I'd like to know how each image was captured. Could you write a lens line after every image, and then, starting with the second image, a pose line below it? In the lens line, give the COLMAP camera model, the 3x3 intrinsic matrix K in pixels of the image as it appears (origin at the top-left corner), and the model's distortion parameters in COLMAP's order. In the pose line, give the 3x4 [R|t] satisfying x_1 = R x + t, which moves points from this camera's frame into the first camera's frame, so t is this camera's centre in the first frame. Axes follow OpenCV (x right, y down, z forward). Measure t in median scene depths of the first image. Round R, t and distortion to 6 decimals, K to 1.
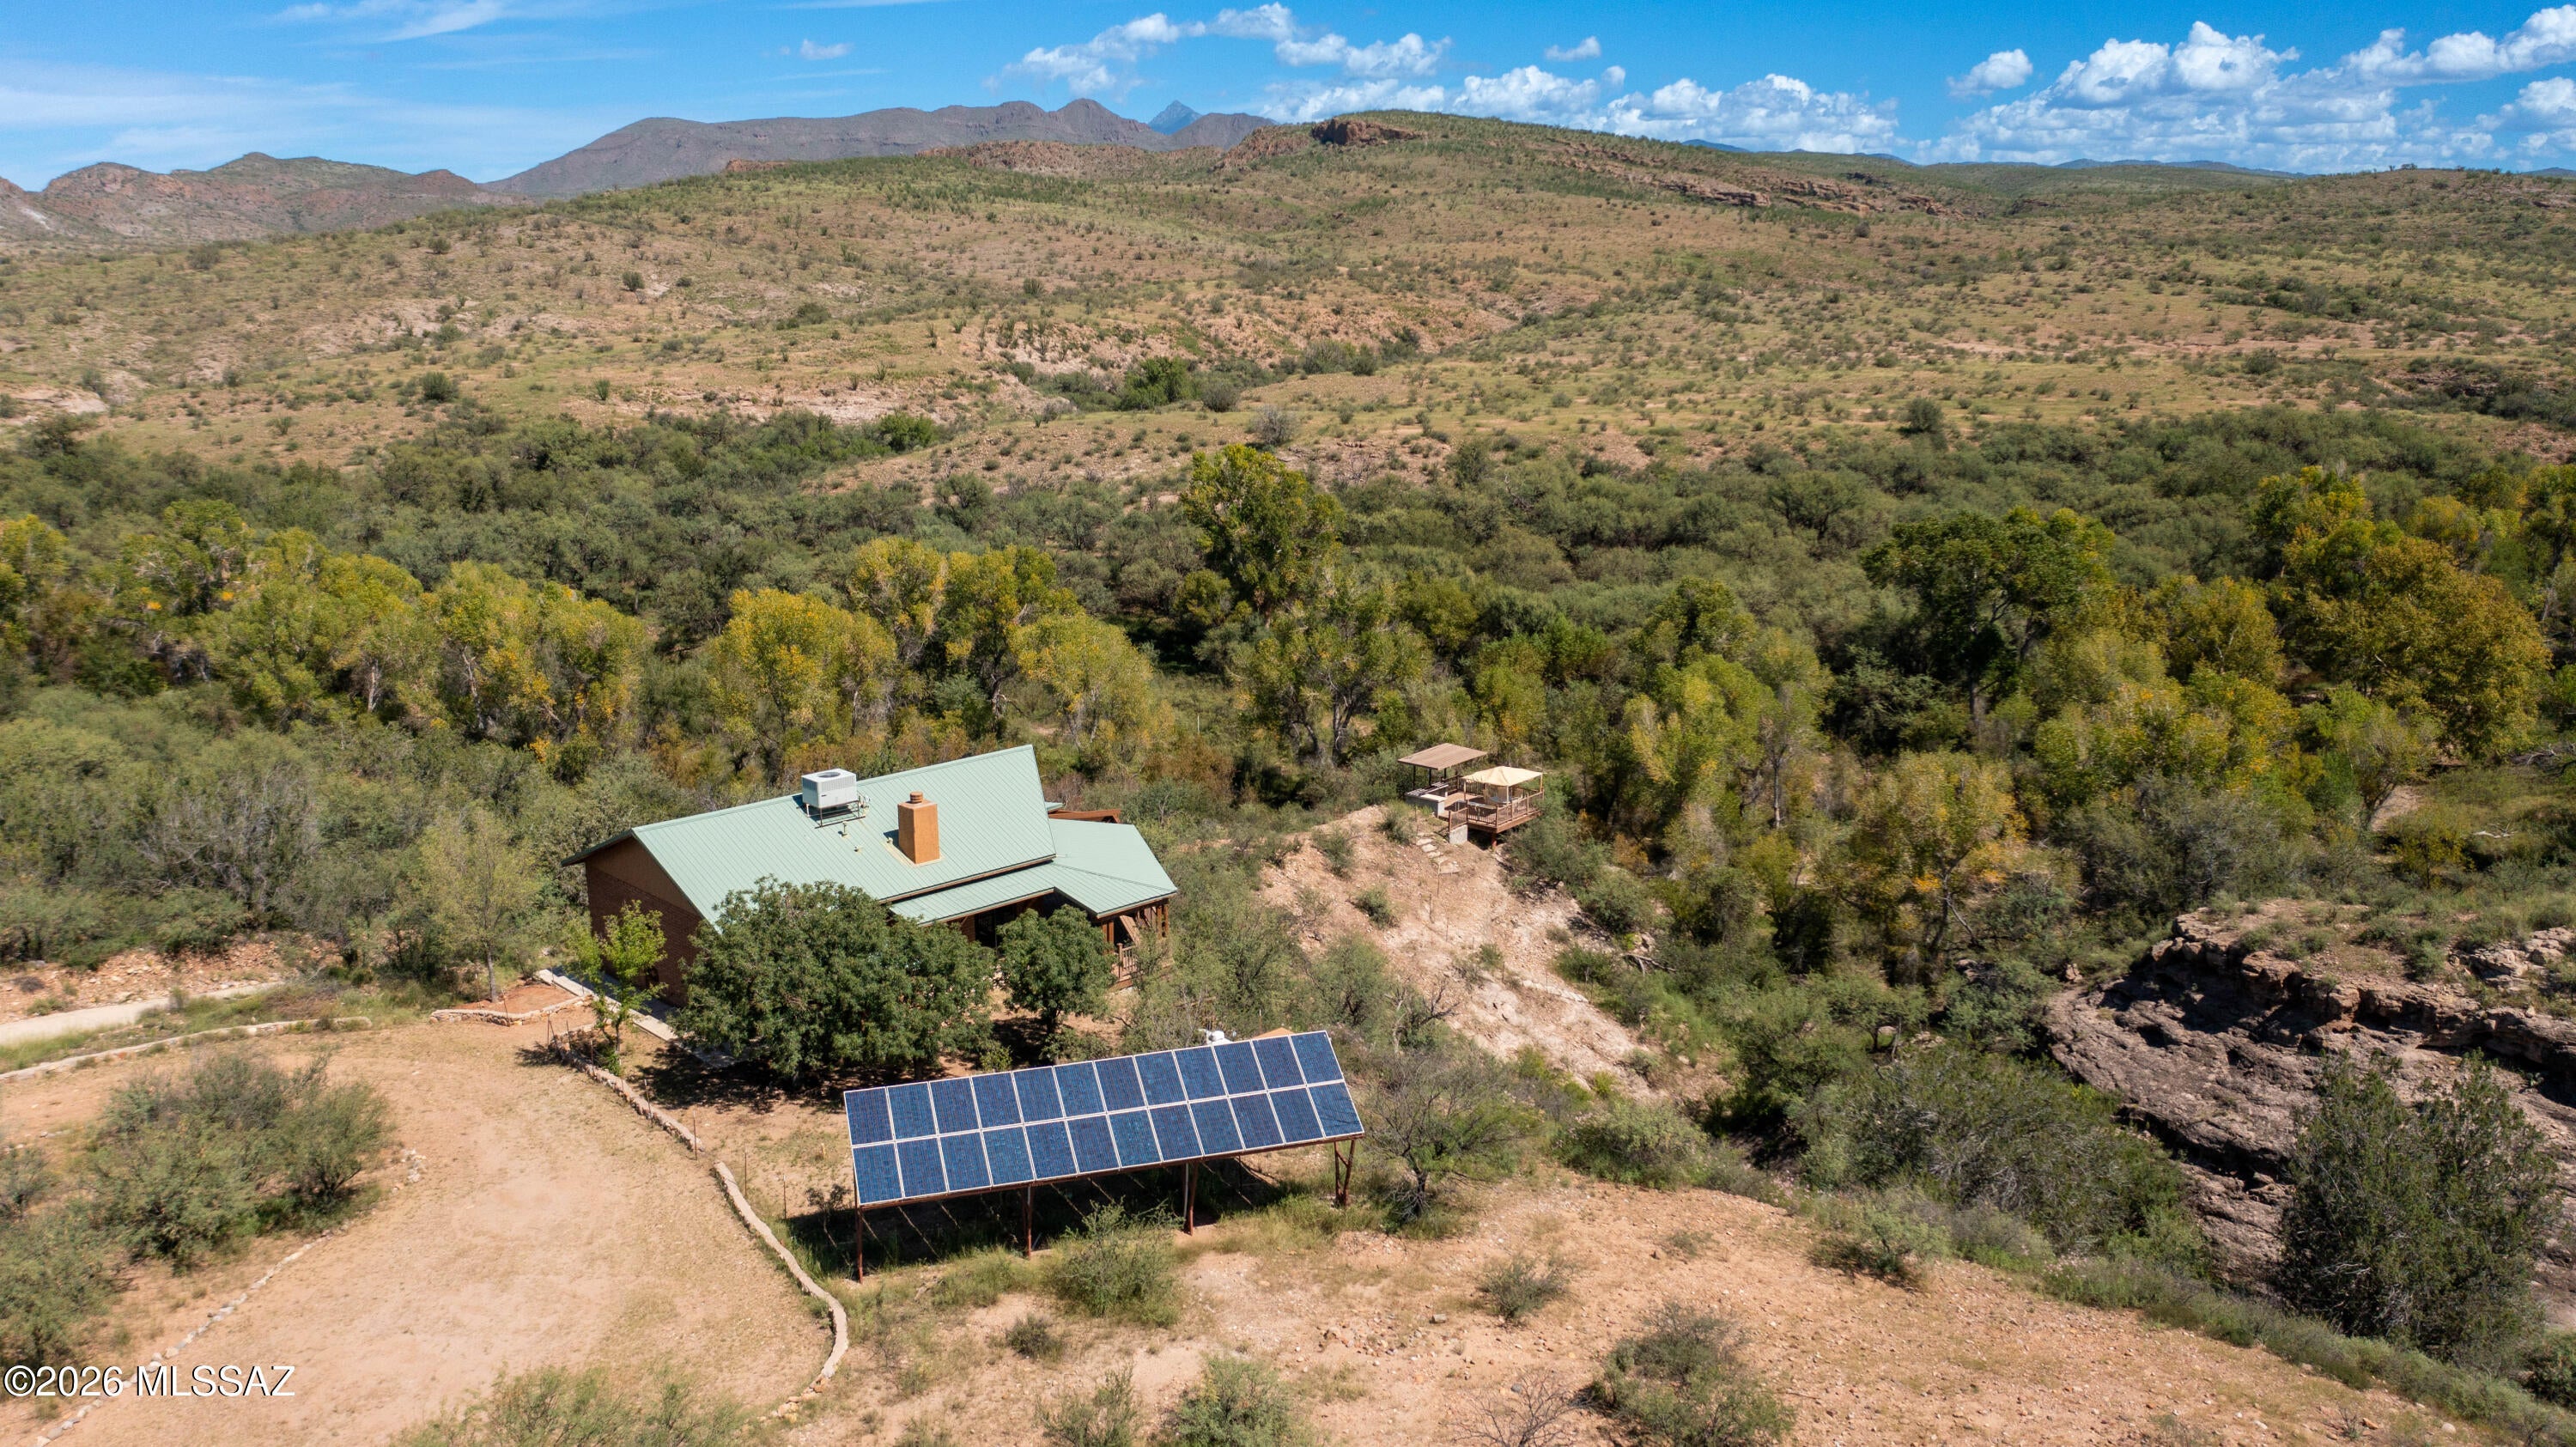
lens RADIAL K [[2004.7, 0, 1288.3], [0, 2004.7, 728.3], [0, 0, 1]] dist [-0.022747, 0.010392]
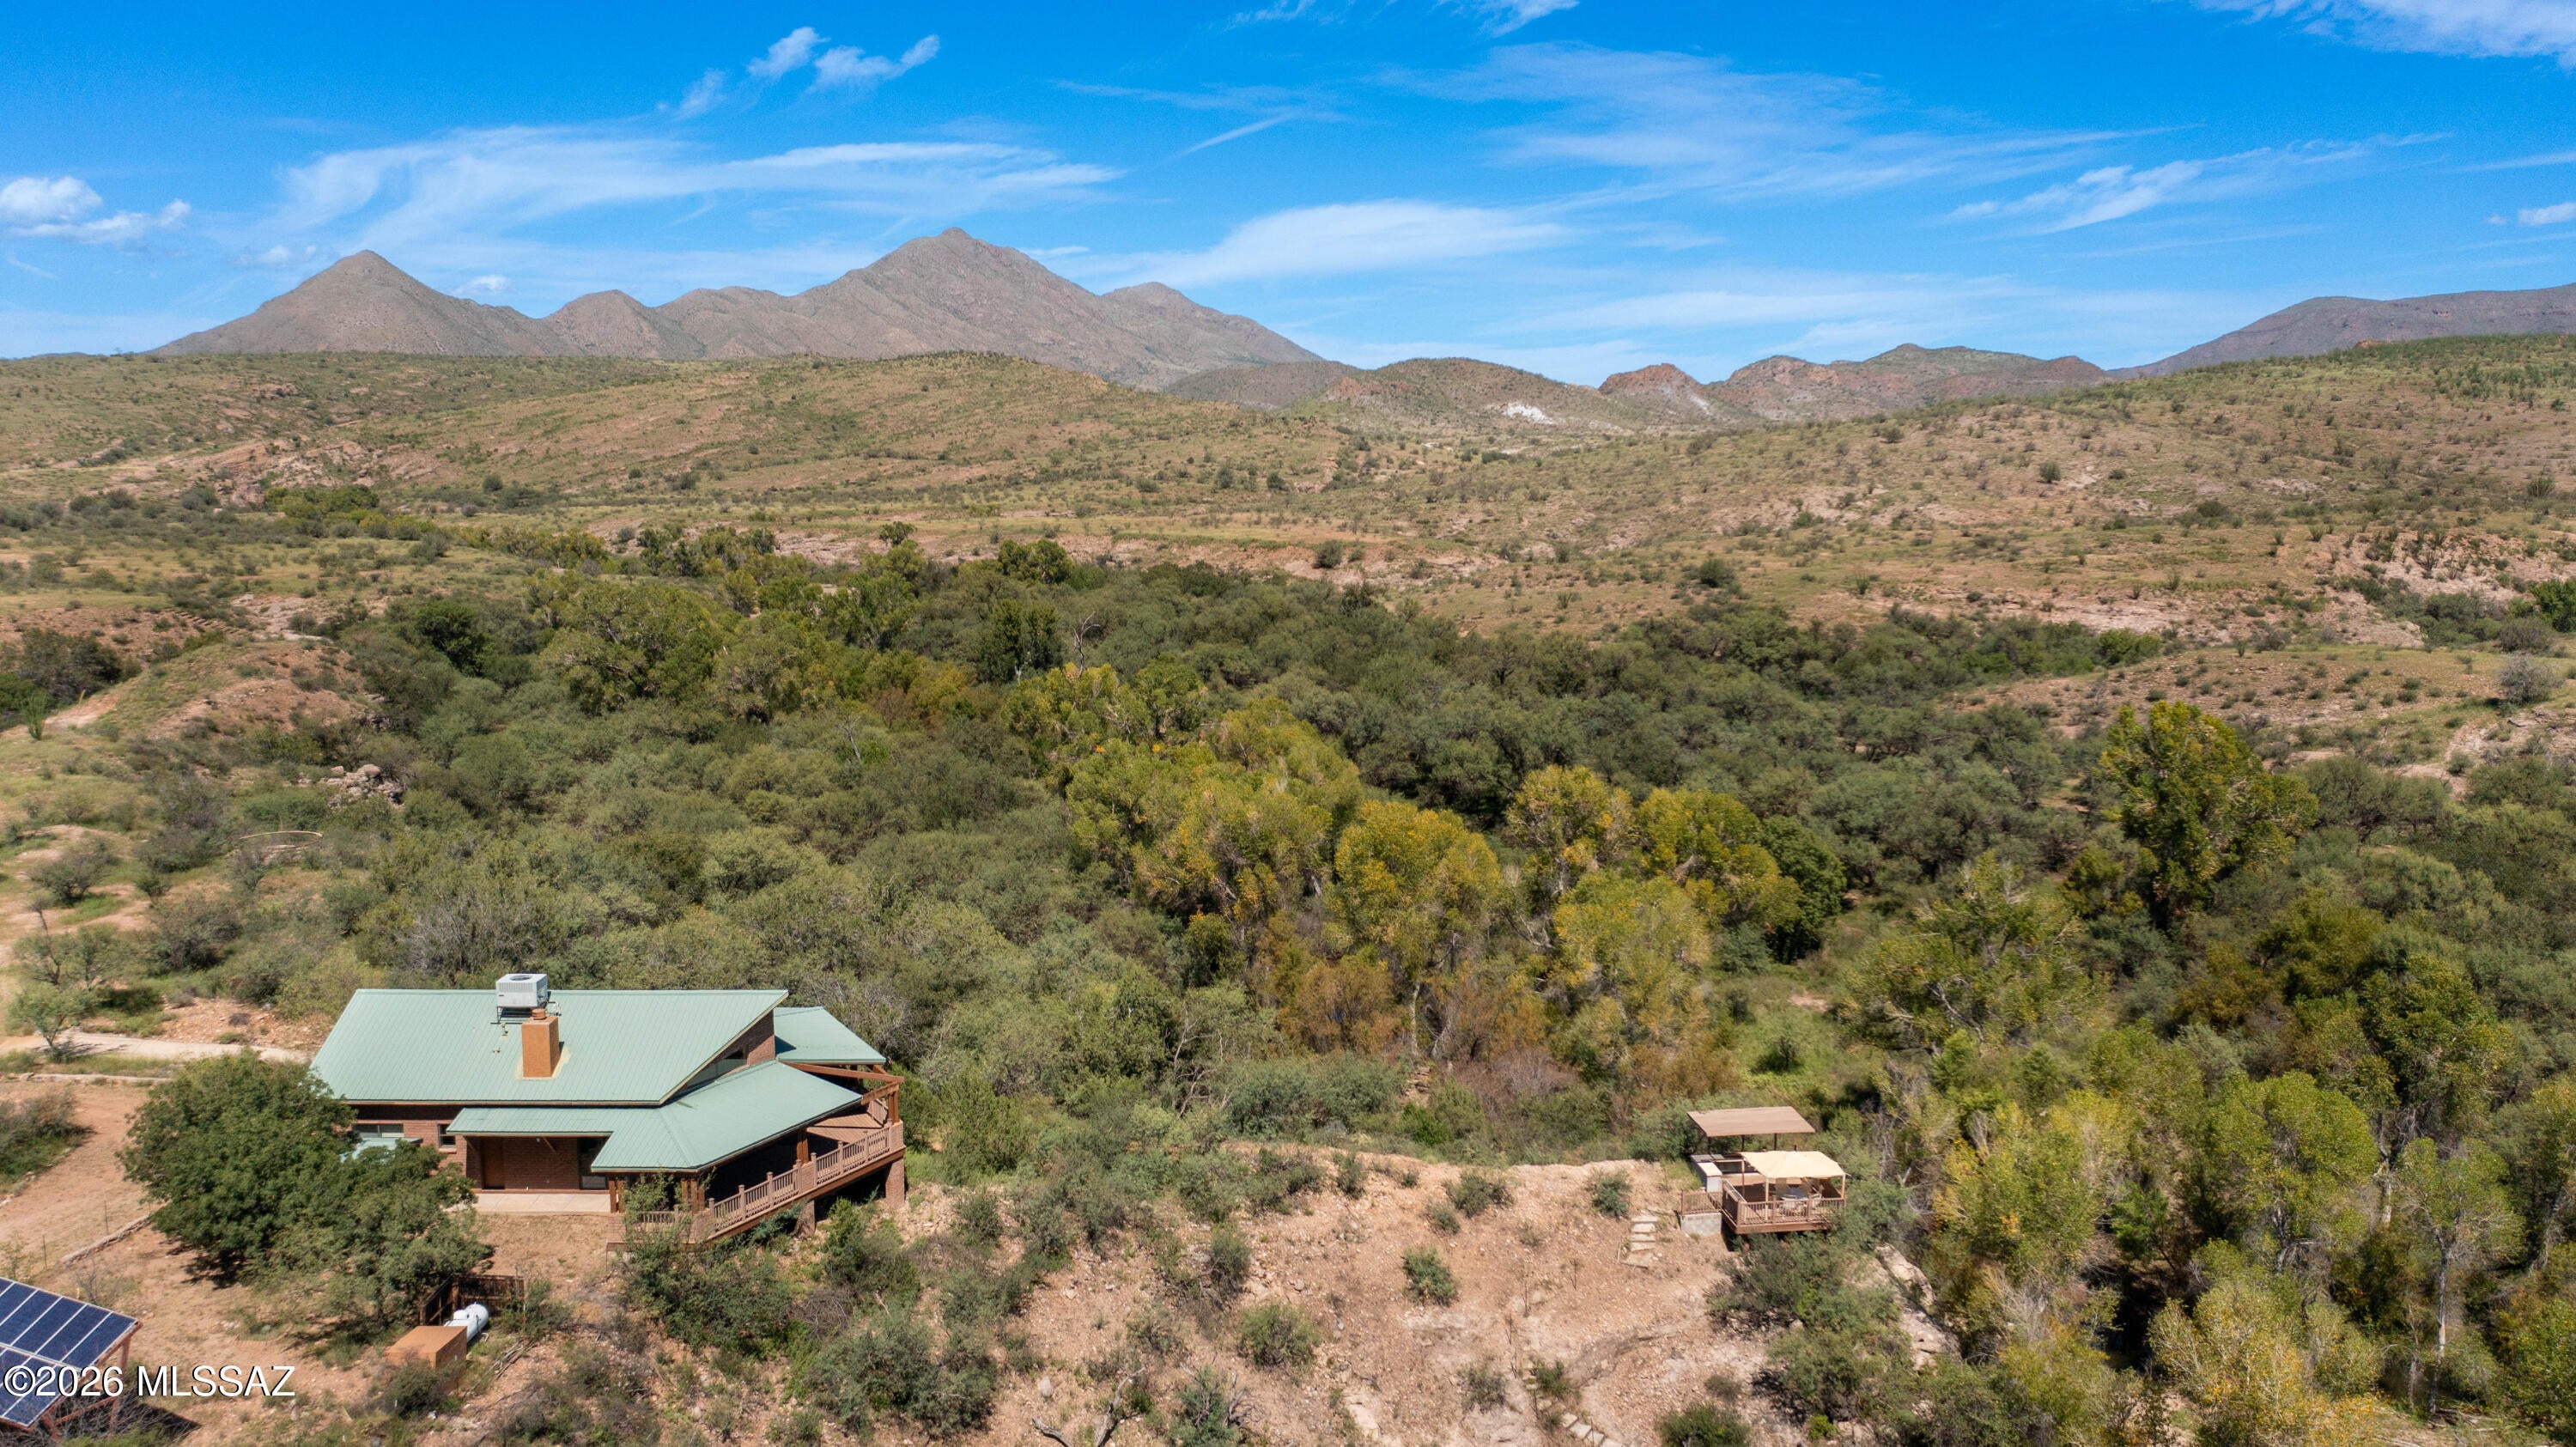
lens RADIAL K [[2004.7, 0, 1296.2], [0, 2004.7, 730.4], [0, 0, 1]] dist [-0.022747, 0.010392]
pose [[0.719645, 0.103193, -0.686631, 0.368228], [-0.162442, 0.986473, -0.021998, -0.071408], [0.675072, 0.127369, 0.726674, 0.219704]]
